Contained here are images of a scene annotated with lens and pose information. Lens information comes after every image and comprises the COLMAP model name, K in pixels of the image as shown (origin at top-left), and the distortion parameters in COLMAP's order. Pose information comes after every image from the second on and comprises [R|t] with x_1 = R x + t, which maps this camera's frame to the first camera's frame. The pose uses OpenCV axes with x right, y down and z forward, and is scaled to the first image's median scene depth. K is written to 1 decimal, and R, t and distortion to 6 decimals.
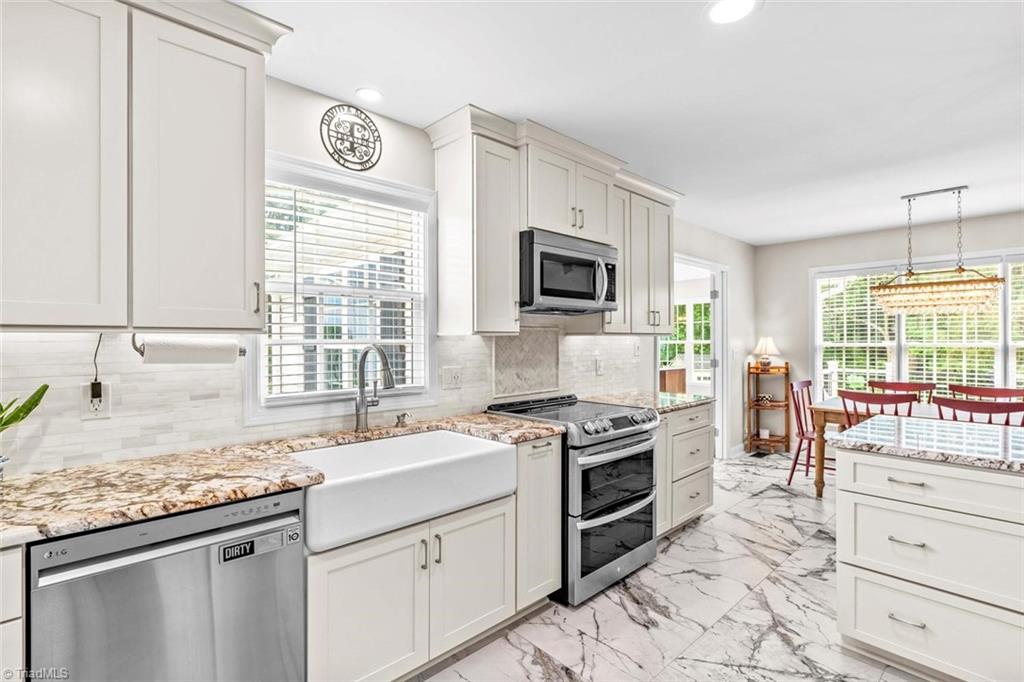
lens RADIAL K [[471.5, 0, 503.9], [0, 471.5, 339.0], [0, 0, 1]] dist [-0.003849, -0.000070]
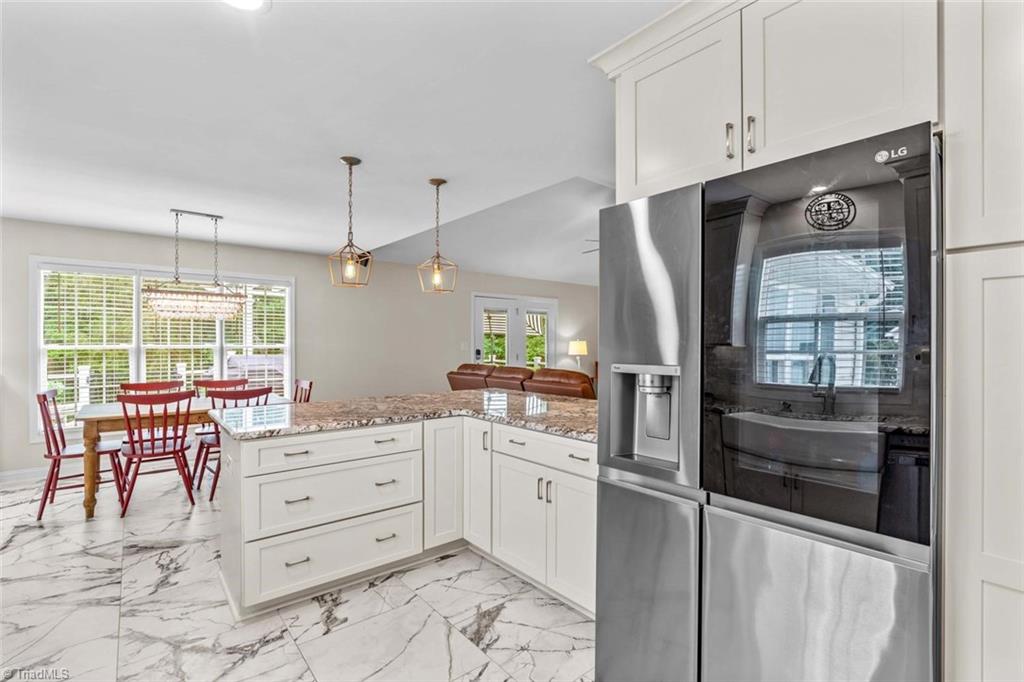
lens RADIAL K [[471.5, 0, 503.6], [0, 471.5, 344.7], [0, 0, 1]] dist [-0.003849, -0.000070]
pose [[0.063185, -0.002939, 0.997998, -0.199777], [-0.003359, 0.999989, 0.003157, 0.001886], [-0.997996, -0.003552, 0.063174, 0.188897]]
